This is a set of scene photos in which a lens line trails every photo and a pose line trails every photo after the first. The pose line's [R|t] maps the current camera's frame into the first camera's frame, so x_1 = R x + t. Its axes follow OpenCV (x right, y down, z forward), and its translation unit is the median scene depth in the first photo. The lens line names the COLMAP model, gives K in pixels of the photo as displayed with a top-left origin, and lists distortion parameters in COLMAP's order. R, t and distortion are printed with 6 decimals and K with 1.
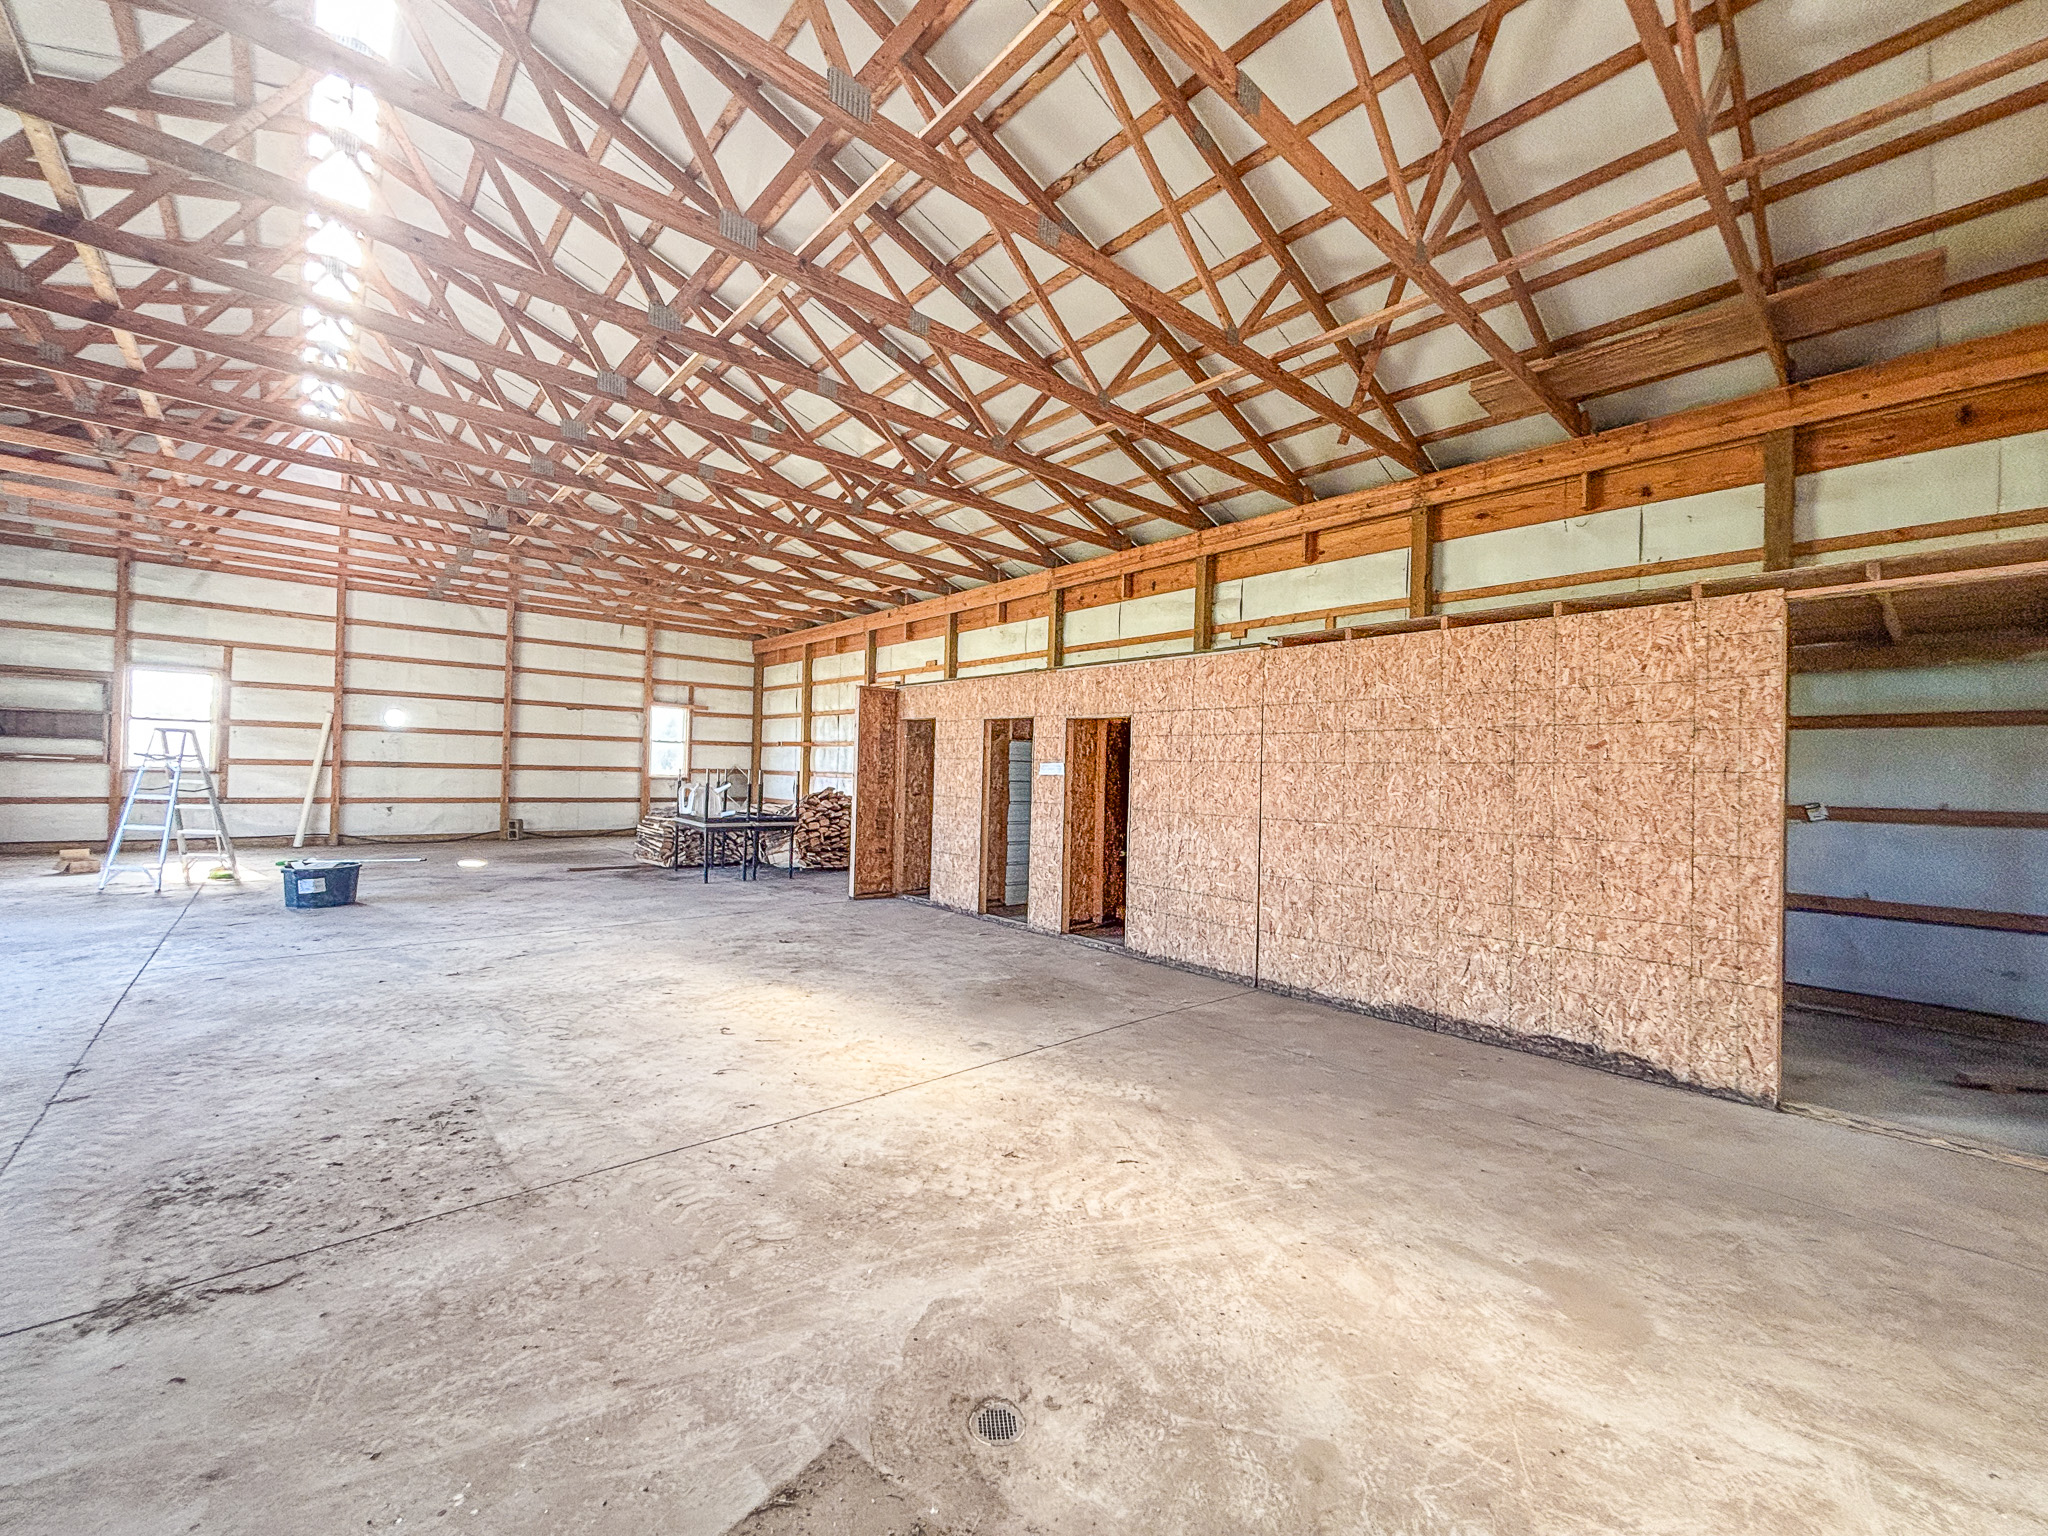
lens RADIAL K [[820.7, 0, 1009.5], [0, 820.7, 769.1], [0, 0, 1]] dist [0.003860, 0.000572]
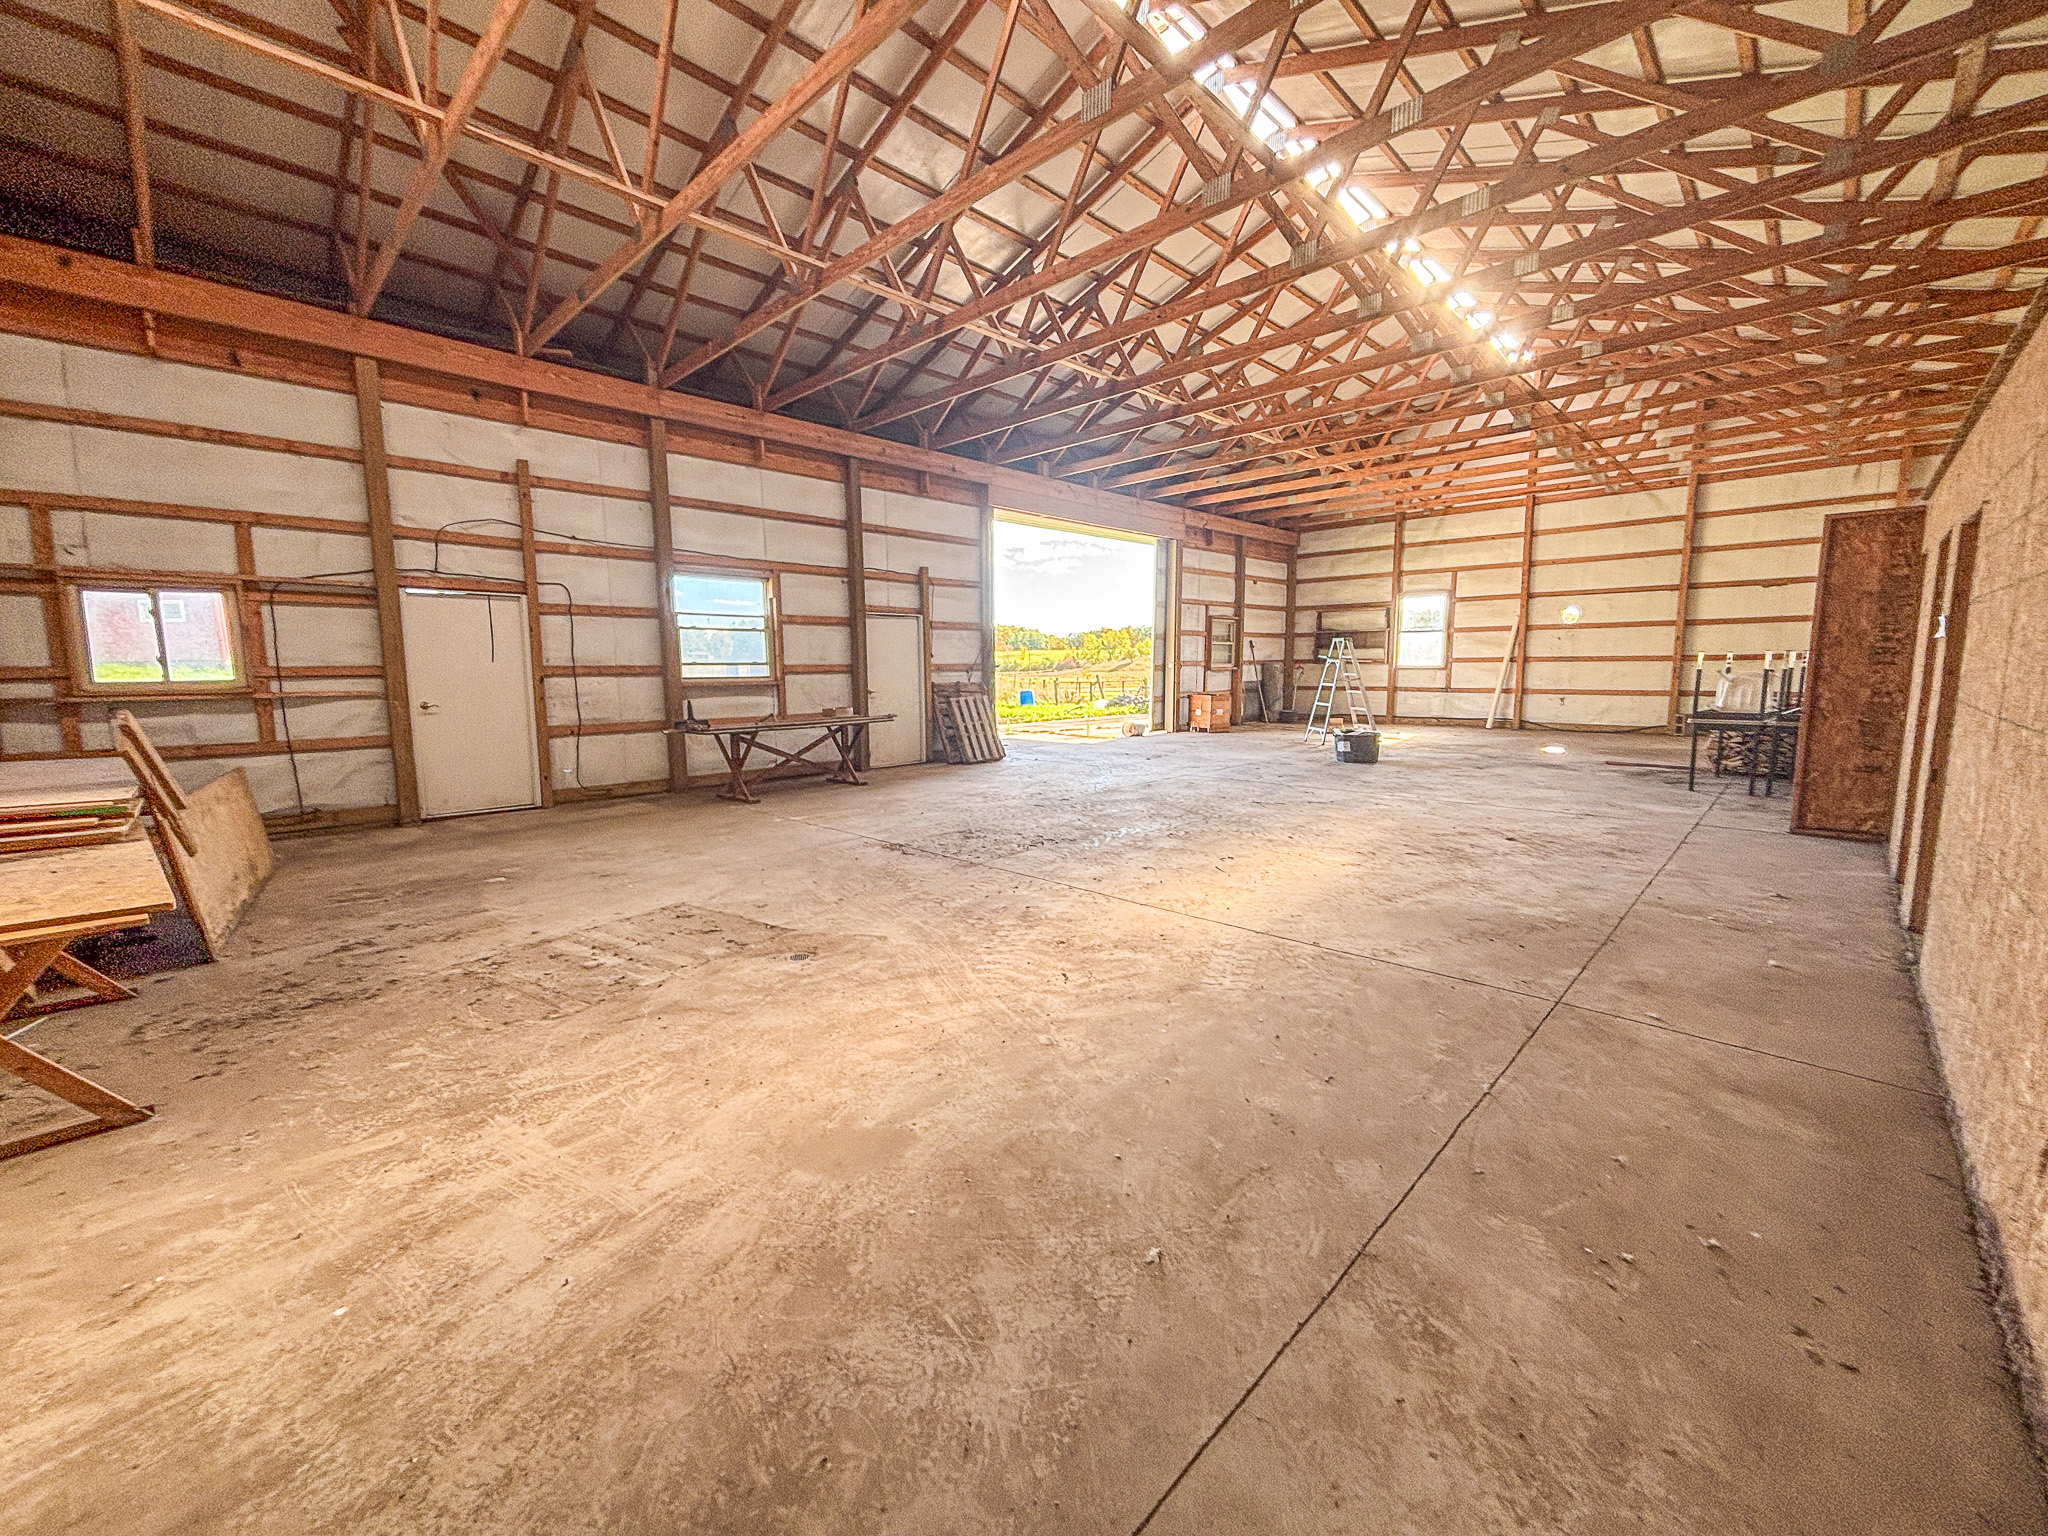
lens RADIAL K [[820.7, 0, 1032.6], [0, 820.7, 760.8], [0, 0, 1]] dist [0.003860, 0.000572]
pose [[0.088373, 0.093777, -0.991663, 1.035855], [0.014133, 0.995340, 0.095384, 0.053261], [0.995987, -0.022444, 0.086636, 0.710700]]
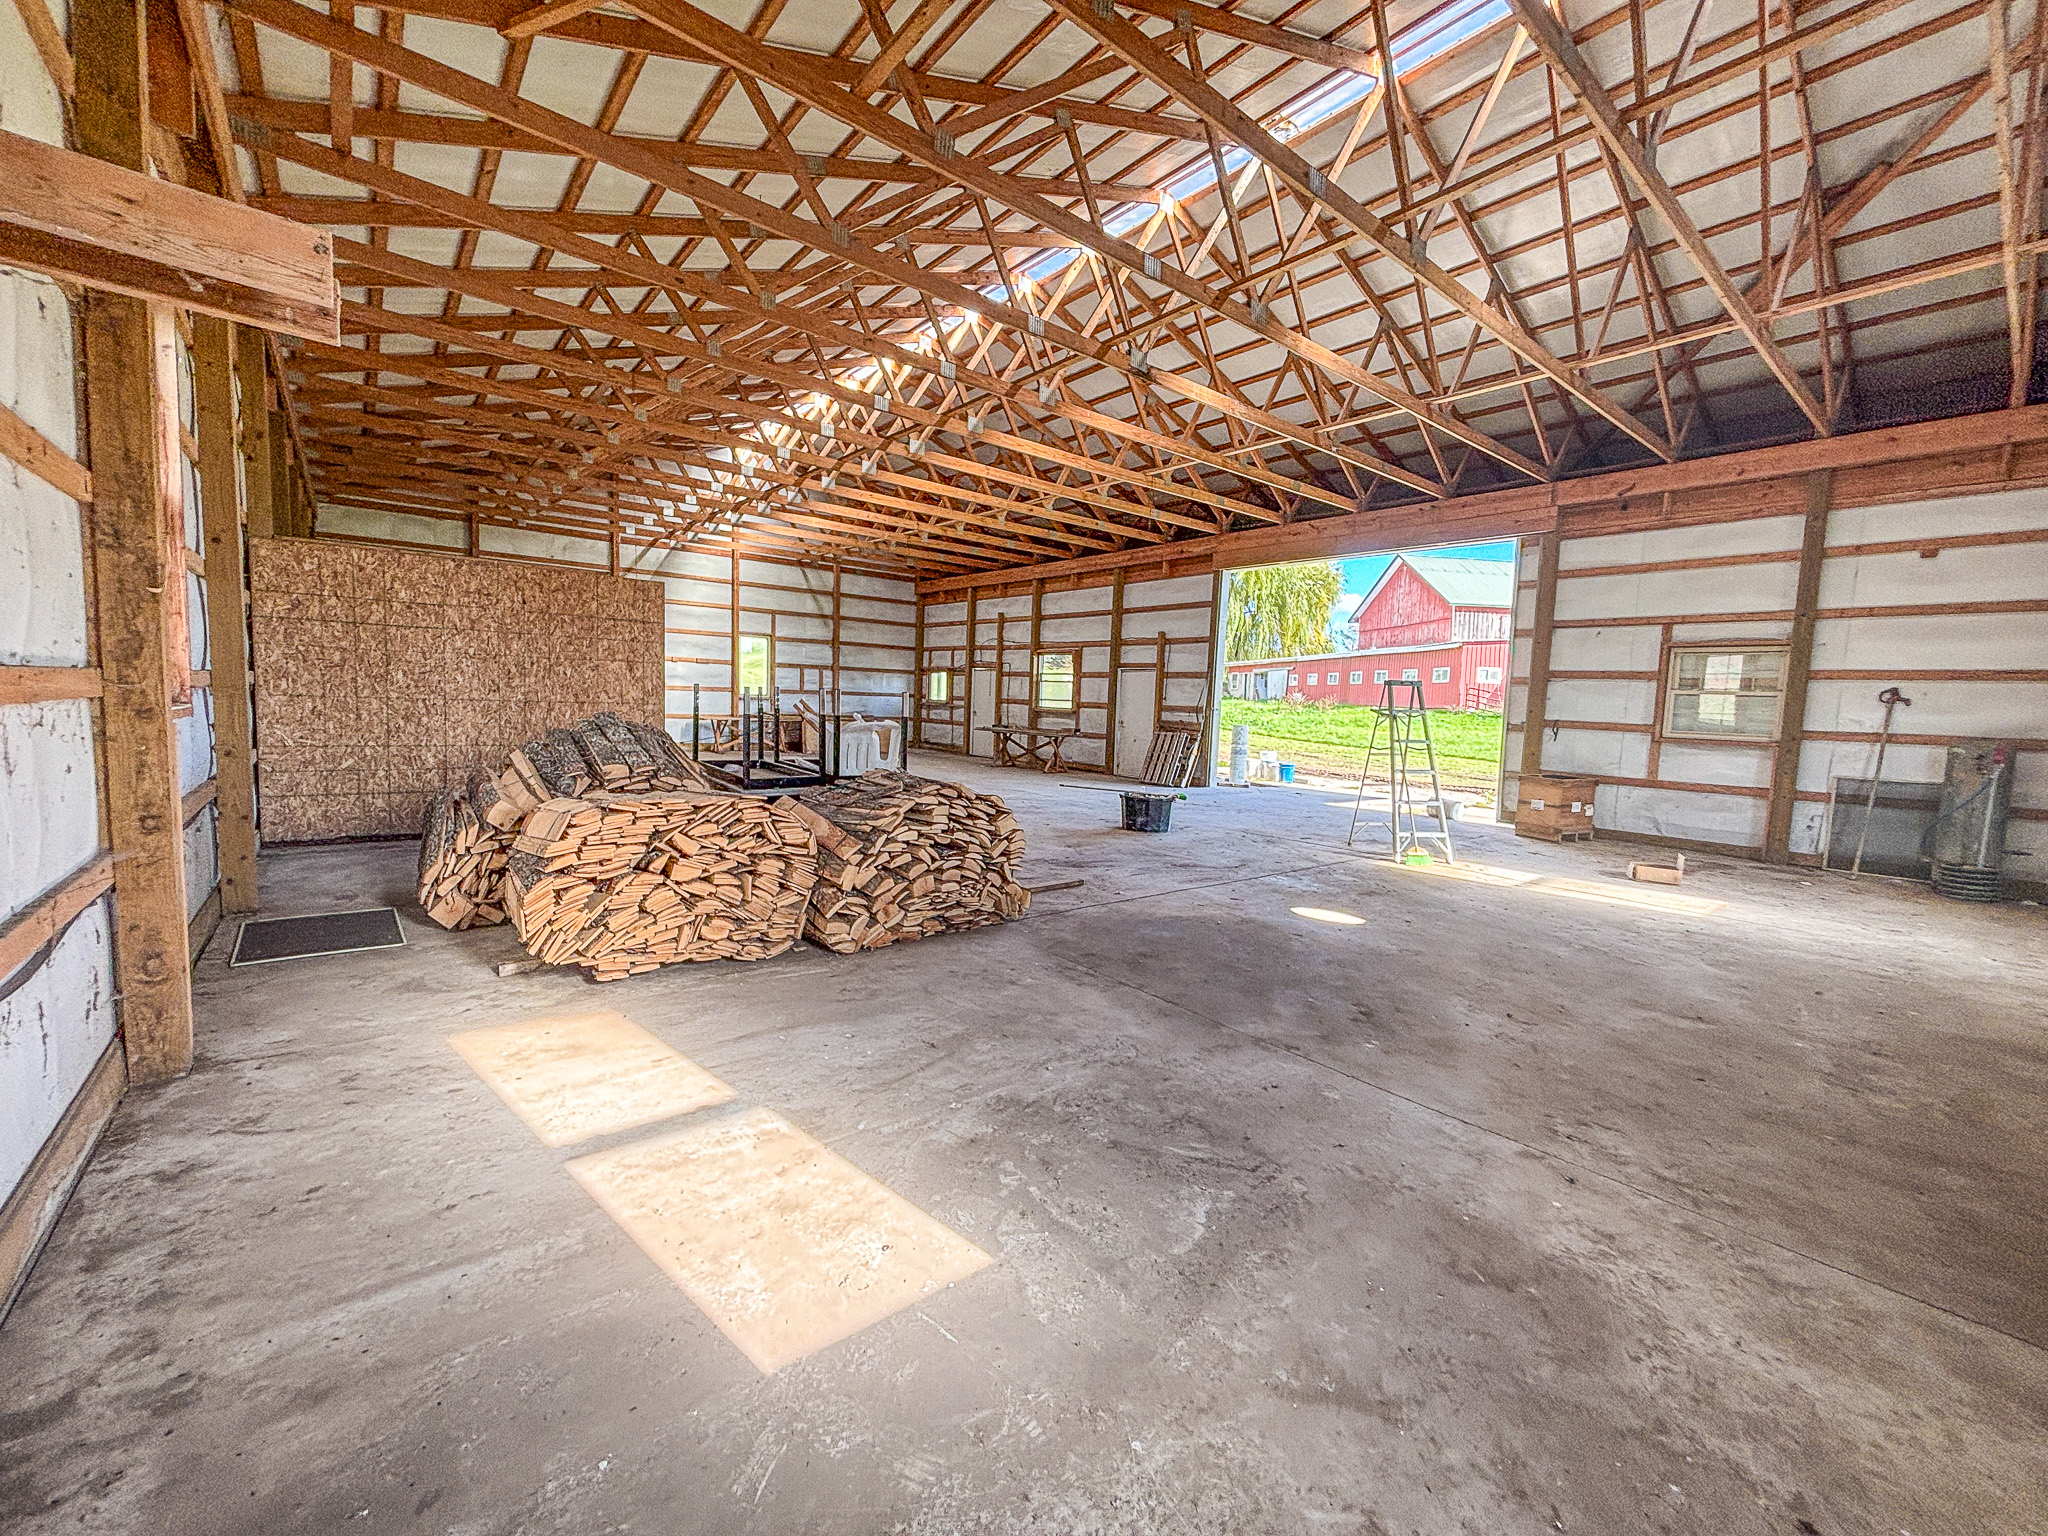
lens RADIAL K [[820.7, 0, 1011.5], [0, 820.7, 758.9], [0, 0, 1]] dist [0.003860, 0.000572]
pose [[-0.997442, -0.065923, 0.027635, -1.405993], [-0.063931, 0.995658, 0.067666, 0.019027], [-0.031976, 0.065726, -0.997325, 4.535066]]
